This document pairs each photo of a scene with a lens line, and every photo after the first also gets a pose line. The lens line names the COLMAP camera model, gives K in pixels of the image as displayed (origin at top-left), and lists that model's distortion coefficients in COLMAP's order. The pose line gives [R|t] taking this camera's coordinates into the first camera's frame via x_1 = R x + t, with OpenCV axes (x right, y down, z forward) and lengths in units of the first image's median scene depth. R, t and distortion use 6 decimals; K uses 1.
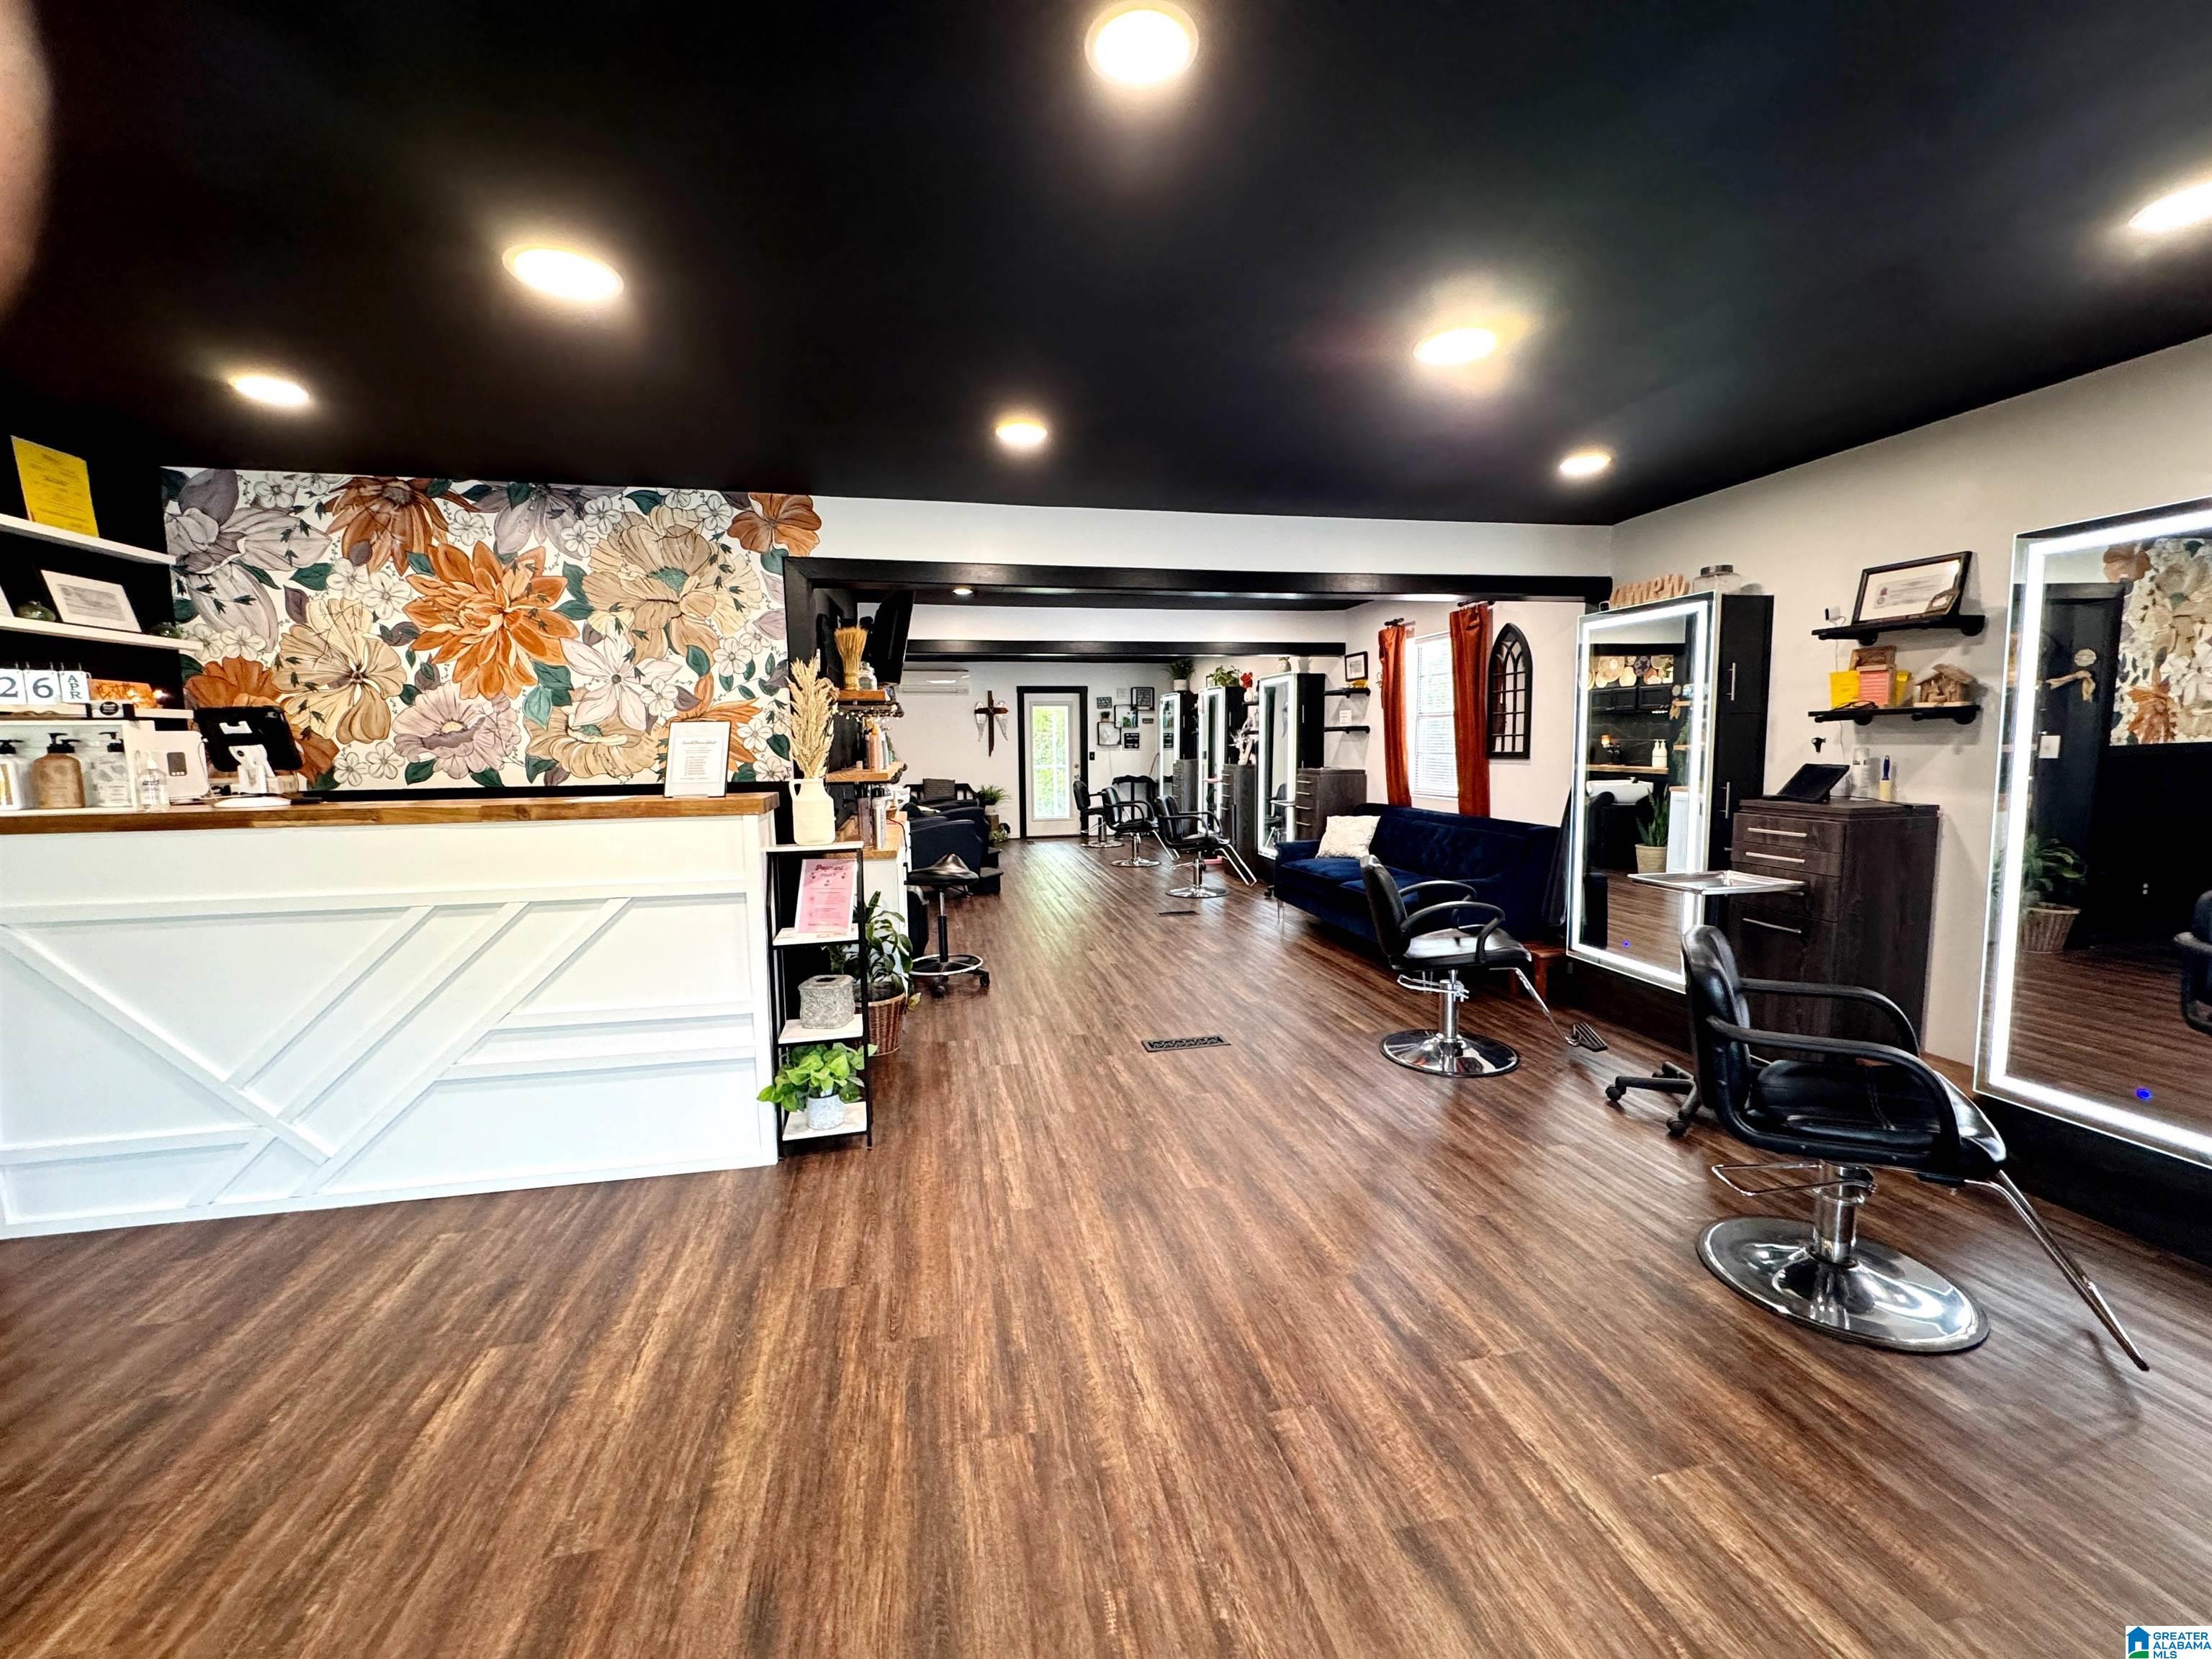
lens RADIAL K [[885.0, 0, 1100.9], [0, 885.0, 829.3], [0, 0, 1]] dist [-0.003666, 0.000585]
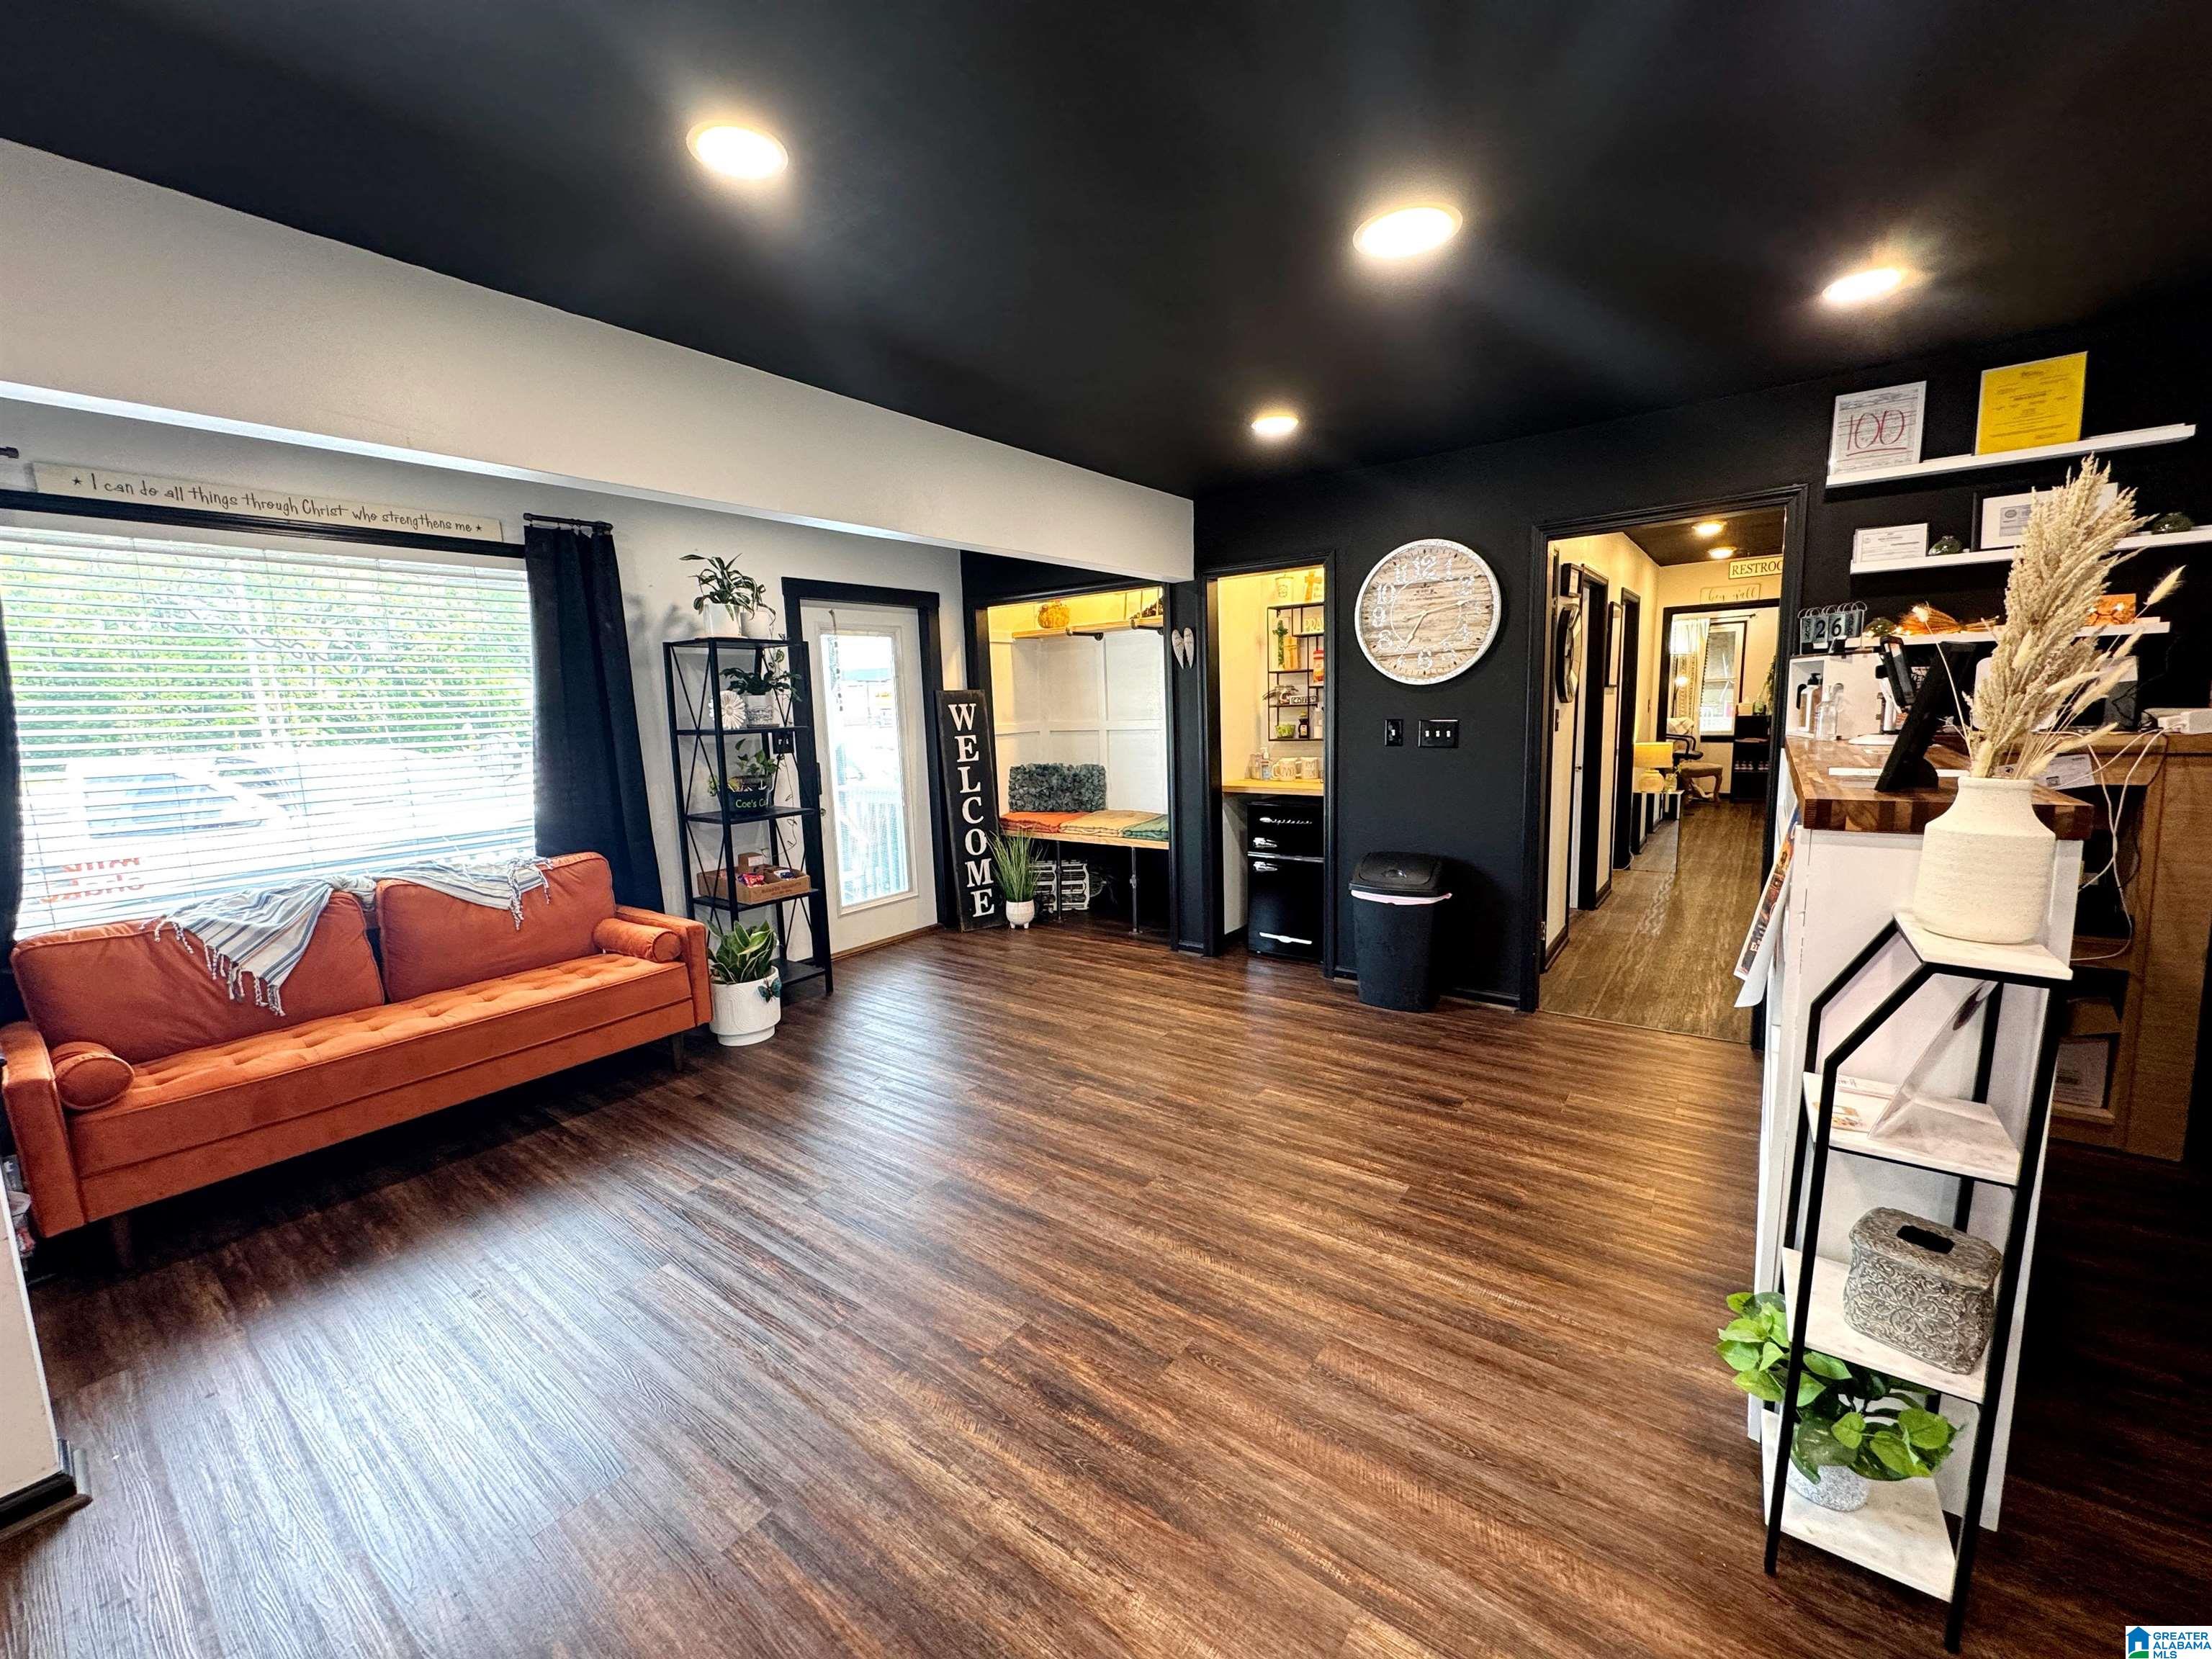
lens RADIAL K [[885.0, 0, 1100.9], [0, 885.0, 825.2], [0, 0, 1]] dist [-0.003666, 0.000585]
pose [[-0.747415, 0.130827, -0.651348, 0.188244], [-0.021767, 0.975070, 0.220826, -0.086932], [0.664000, 0.179227, -0.725935, 0.763779]]
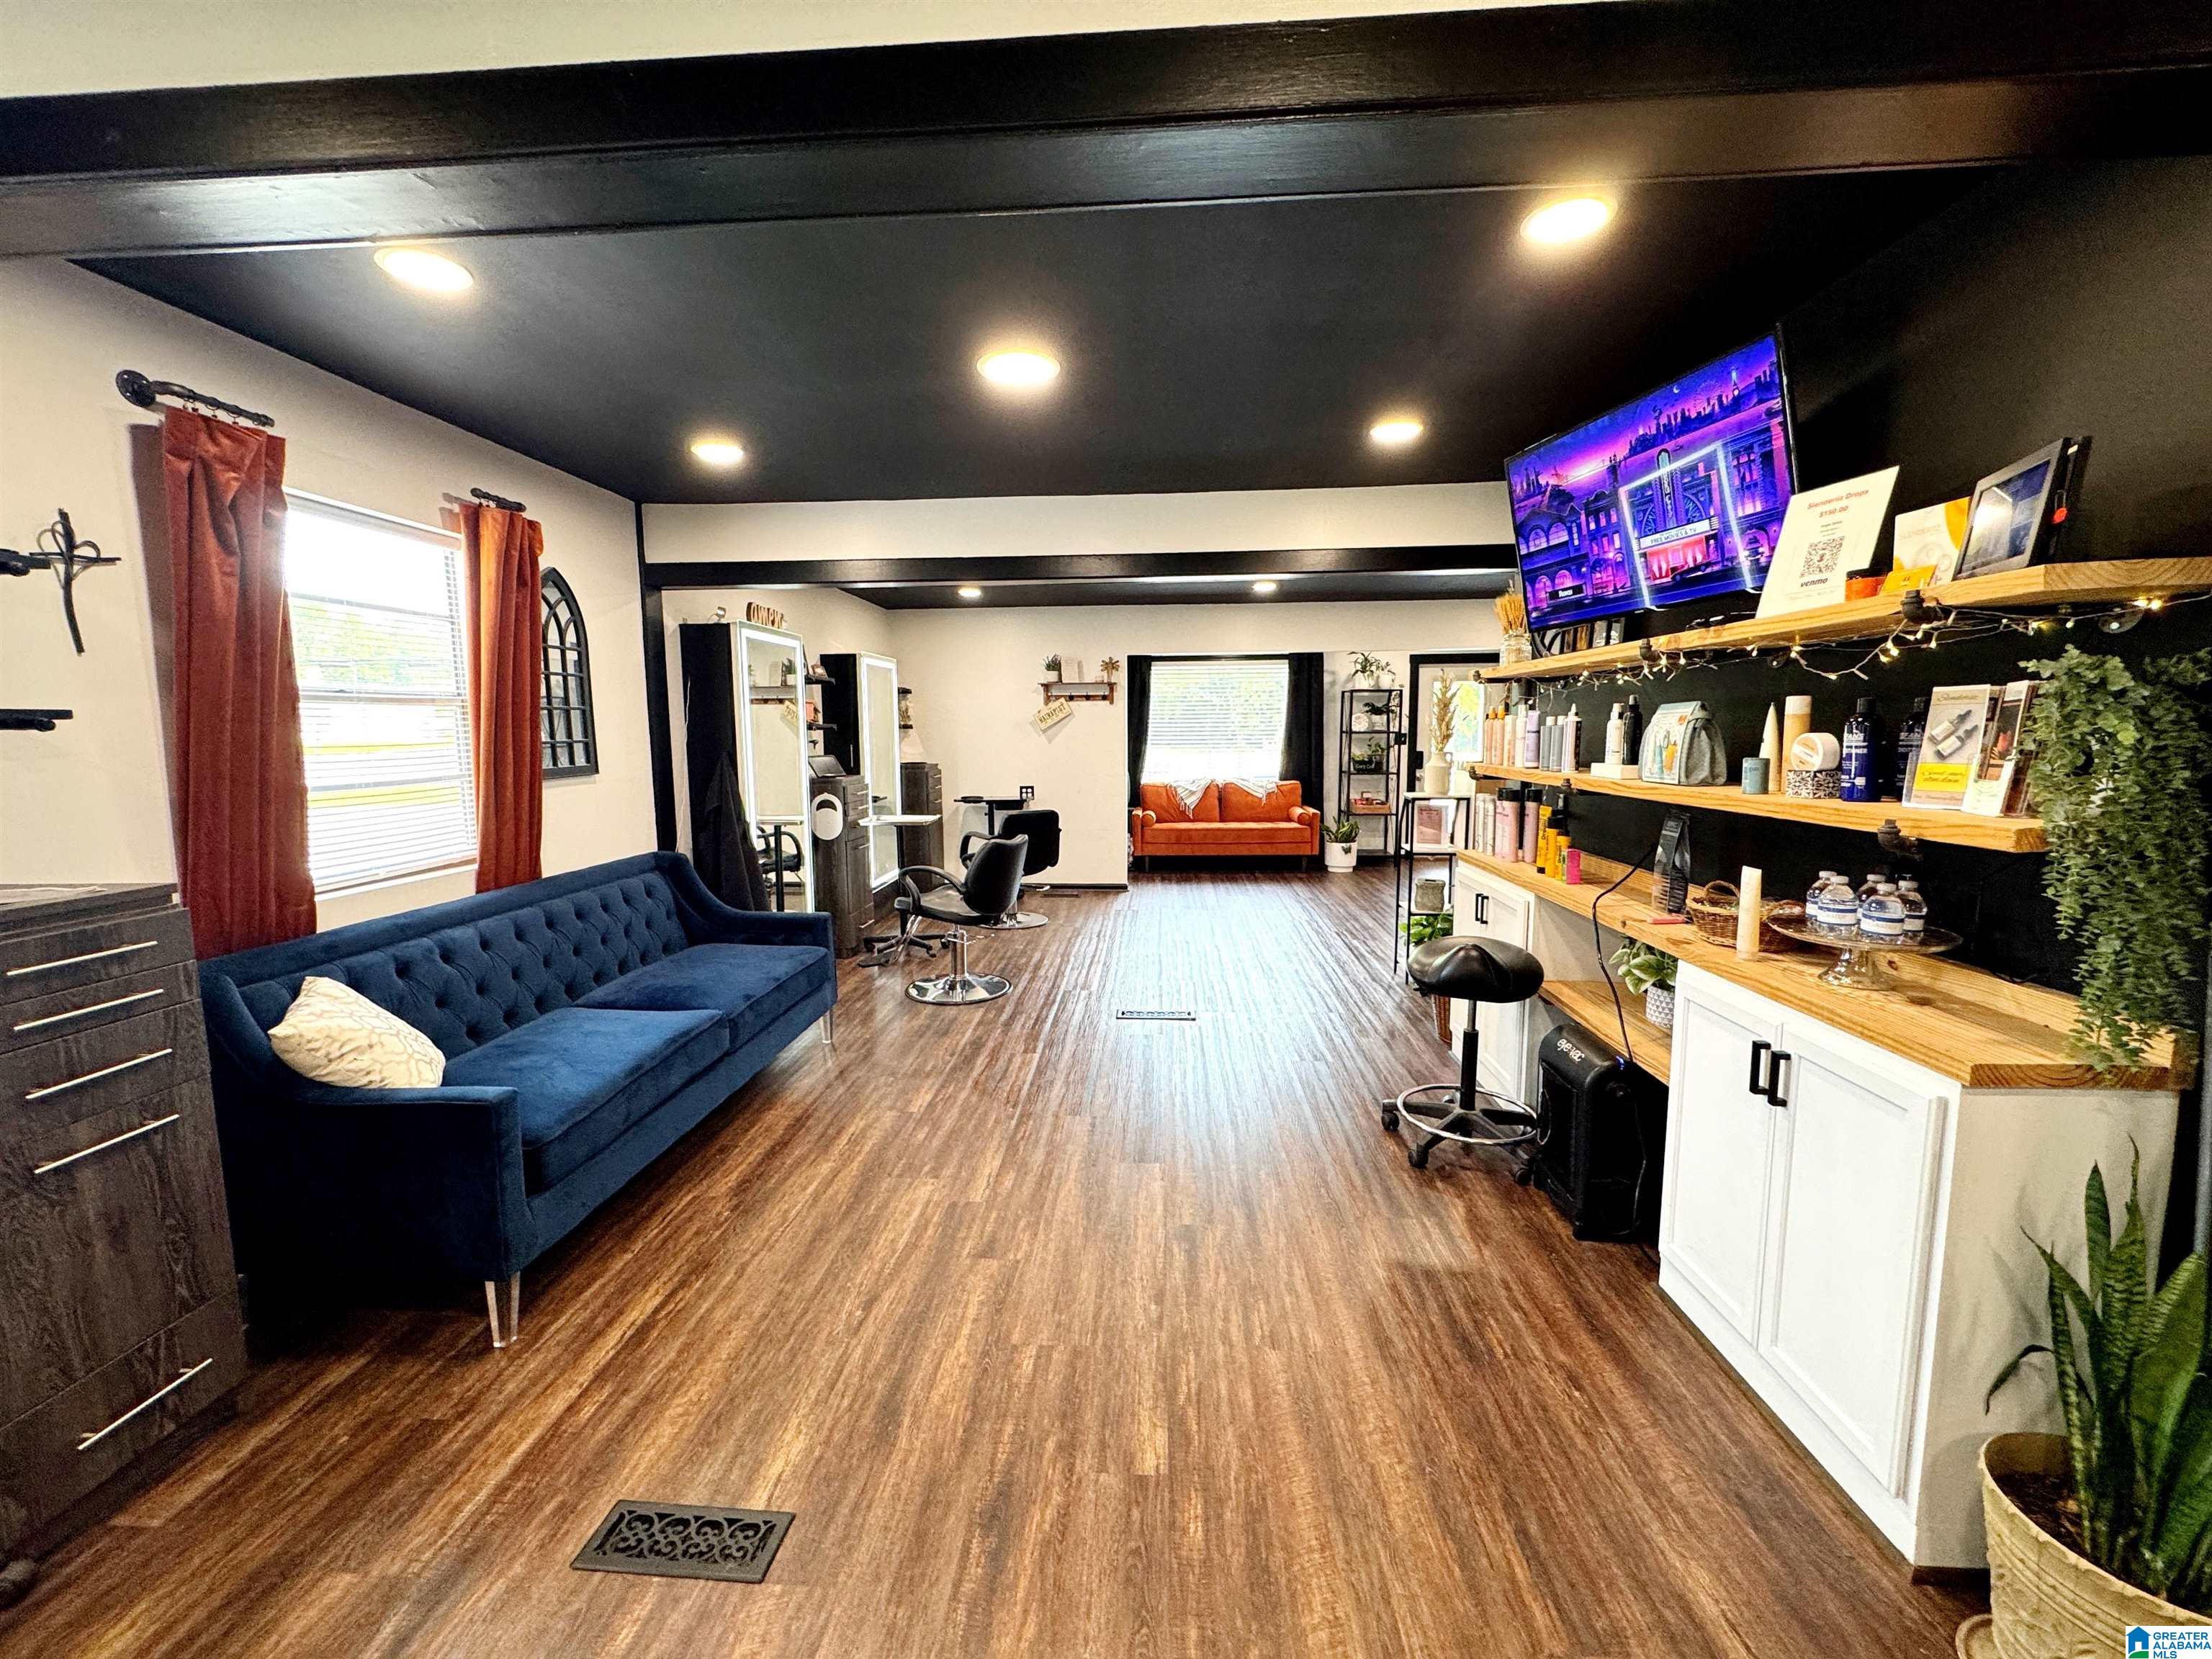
lens RADIAL K [[885.0, 0, 1106.6], [0, 885.0, 827.7], [0, 0, 1]] dist [-0.003666, 0.000585]
pose [[-0.966306, -0.004079, 0.257364, -0.121249], [0.050075, 0.977791, 0.203510, -0.201575], [-0.252479, 0.209541, -0.944641, 1.964965]]
